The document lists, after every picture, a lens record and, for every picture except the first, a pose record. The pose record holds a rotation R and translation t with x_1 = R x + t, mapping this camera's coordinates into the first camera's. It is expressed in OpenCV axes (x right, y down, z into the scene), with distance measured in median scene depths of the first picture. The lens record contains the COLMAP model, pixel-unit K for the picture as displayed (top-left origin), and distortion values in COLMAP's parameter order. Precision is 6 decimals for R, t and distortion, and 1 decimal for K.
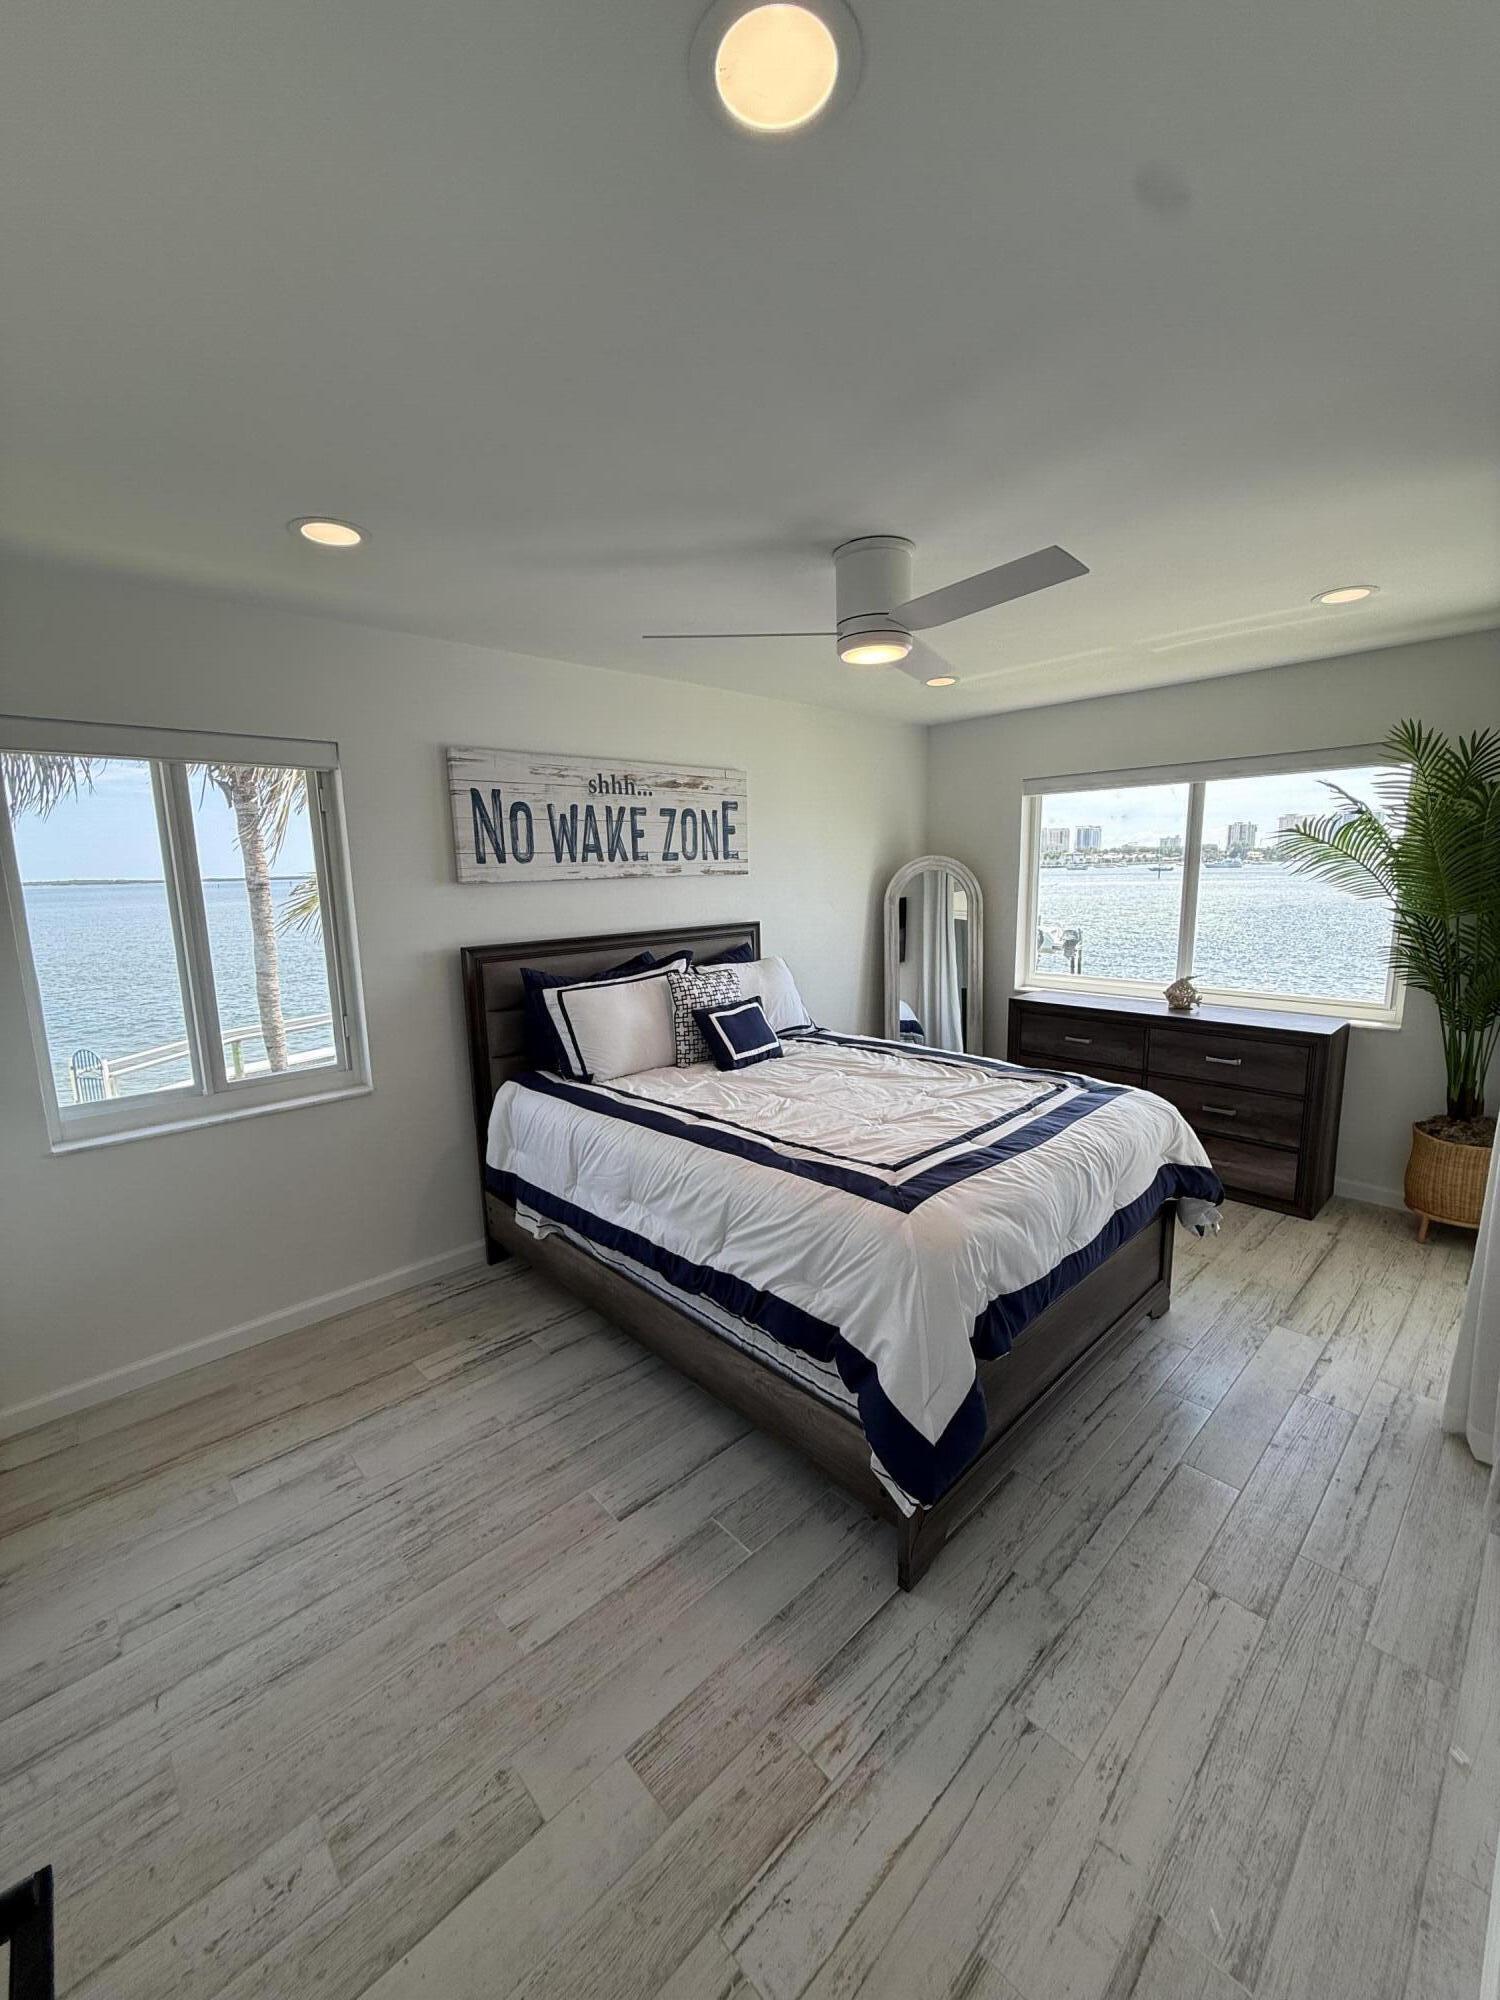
lens RADIAL K [[790.3, 0, 750.0], [0, 790.3, 1000.0], [0, 0, 1]] dist [0.000850, -0.000544]
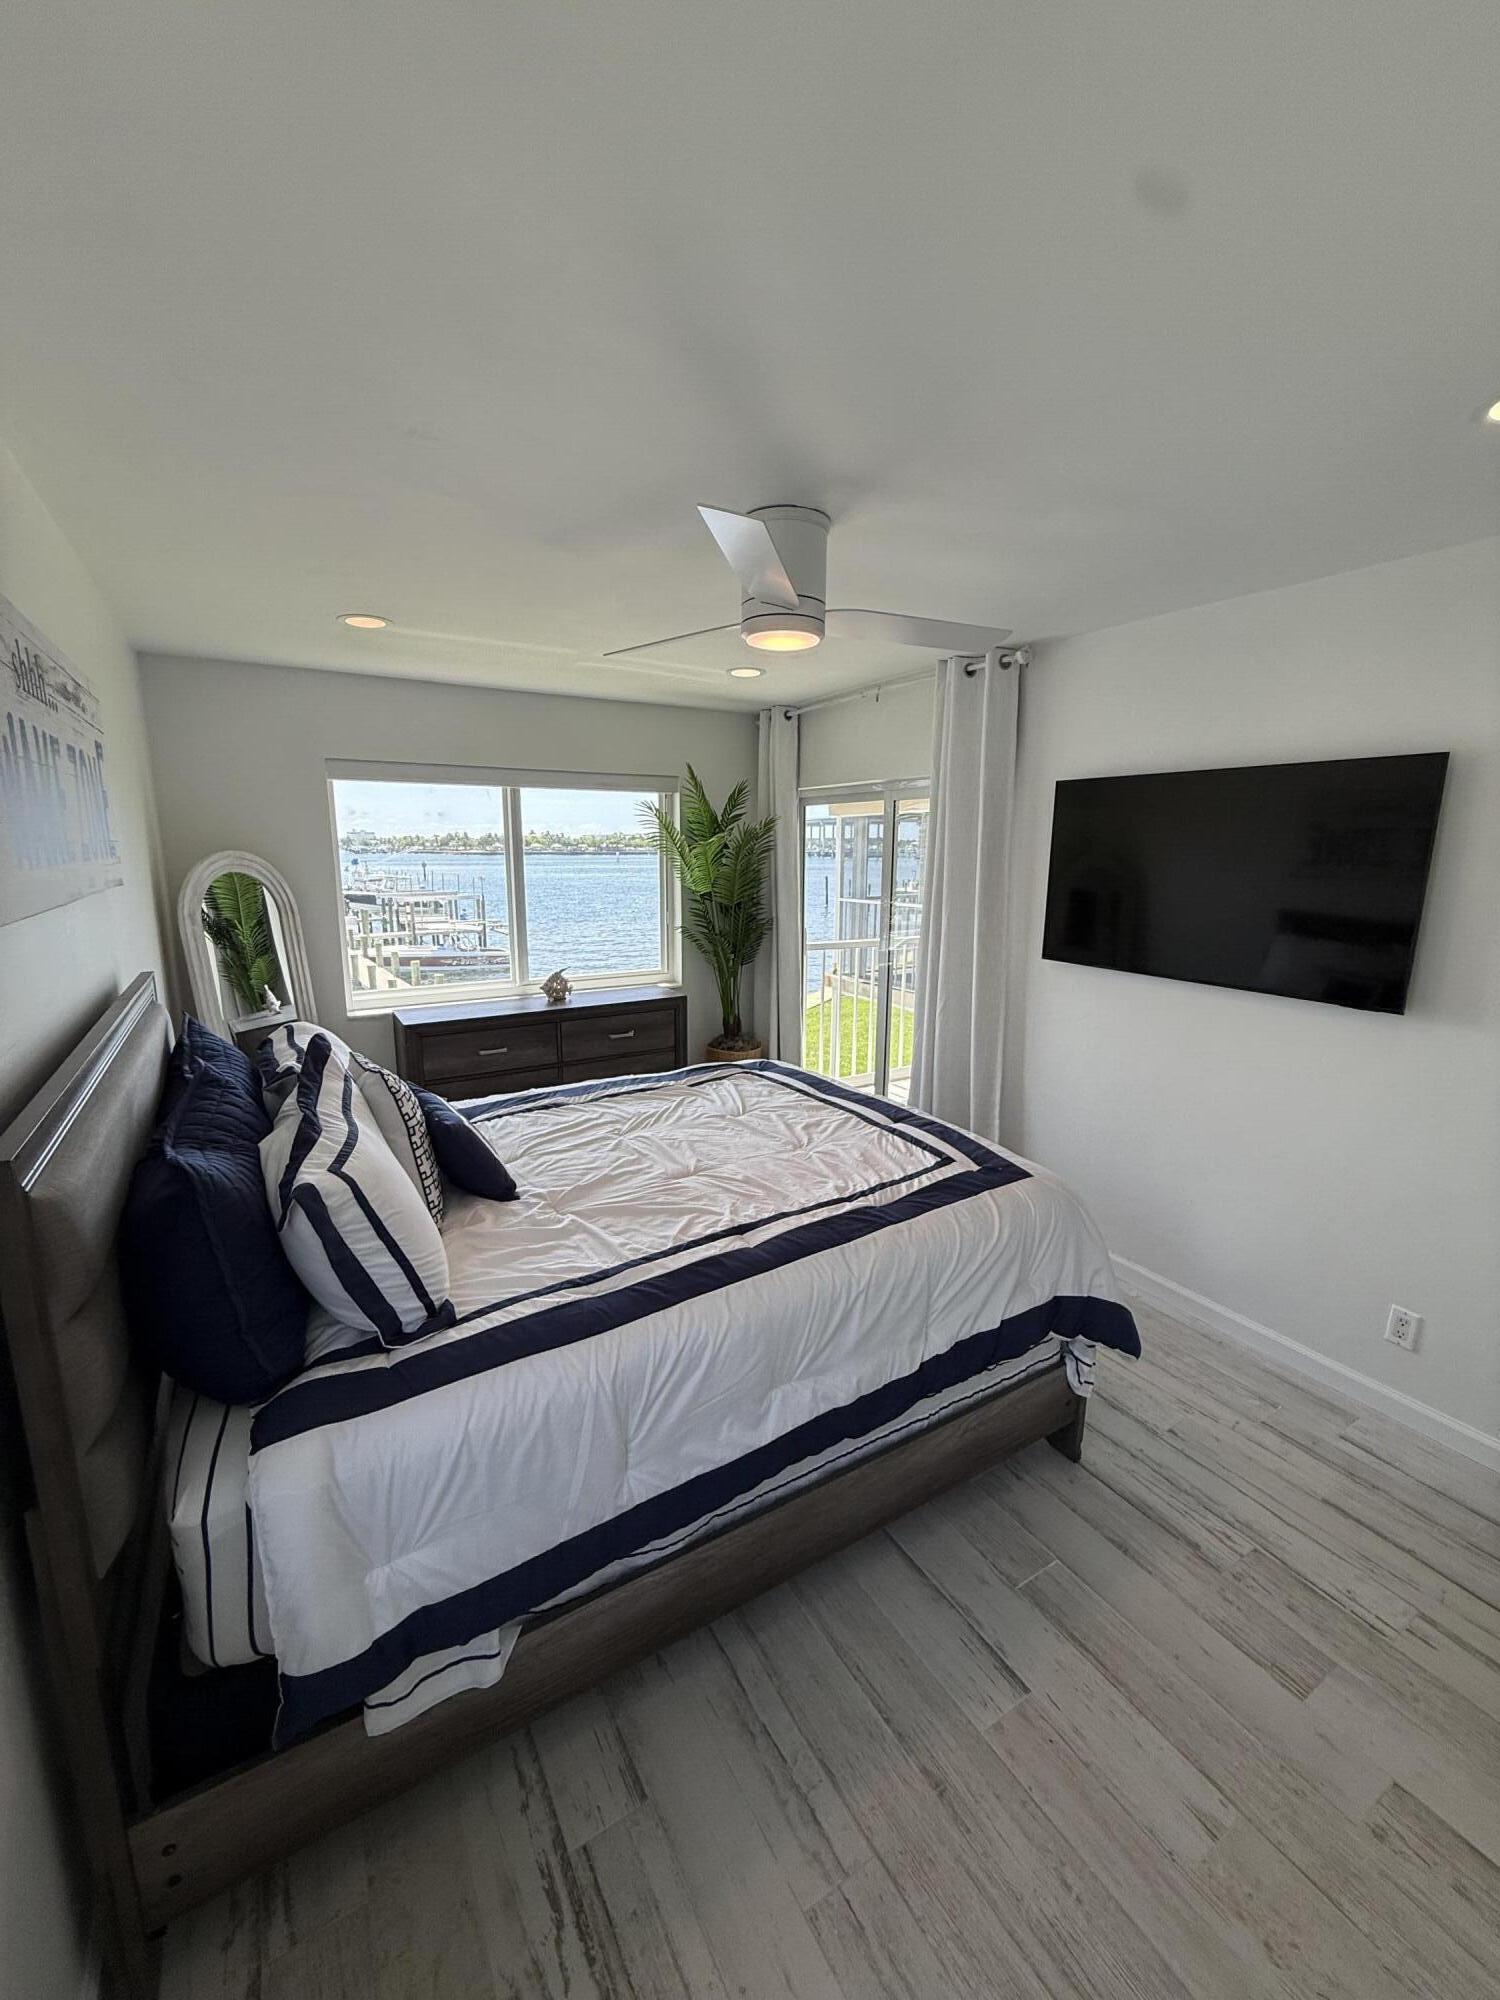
lens RADIAL K [[790.3, 0, 750.0], [0, 790.3, 1000.0], [0, 0, 1]] dist [0.000850, -0.000544]
pose [[0.215681, -0.166657, 0.962137, -0.730765], [0.154745, 0.978710, 0.134838, -0.156381], [-0.964124, 0.119803, 0.236879, 0.819365]]
